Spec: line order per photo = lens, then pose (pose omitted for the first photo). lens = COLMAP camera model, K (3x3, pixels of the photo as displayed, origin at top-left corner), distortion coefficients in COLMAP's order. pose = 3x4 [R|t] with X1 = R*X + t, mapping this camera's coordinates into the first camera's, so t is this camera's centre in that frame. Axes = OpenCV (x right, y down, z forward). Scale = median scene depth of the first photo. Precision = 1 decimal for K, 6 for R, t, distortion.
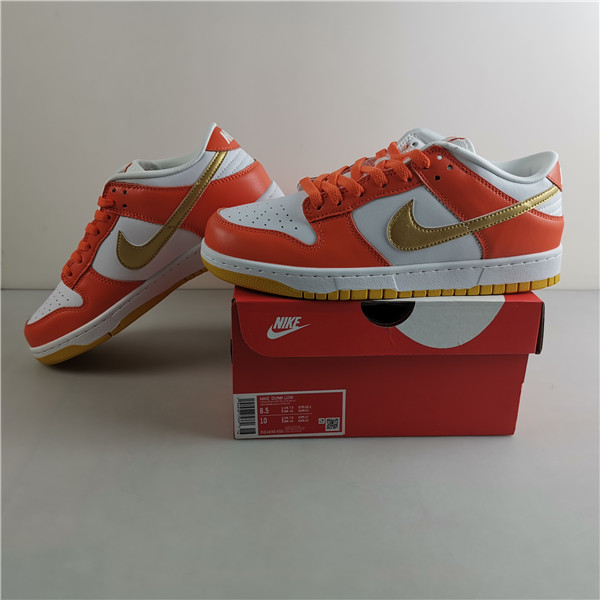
lens RADIAL K [[615.1, 0, 301.5], [0, 615.1, 298.7], [0, 0, 1]] dist [0.024329, 0.000000]
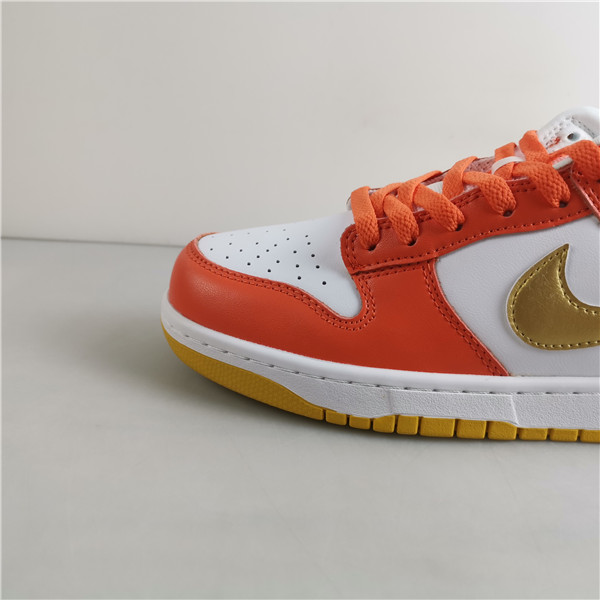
lens RADIAL K [[615.1, 0, 300.4], [0, 615.1, 301.5], [0, 0, 1]] dist [0.024329, 0.000000]
pose [[0.983286, 0.086380, -0.160272, 0.056081], [-0.088468, 0.996061, -0.005921, -0.094189], [0.159129, 0.020001, 0.987055, 0.485268]]
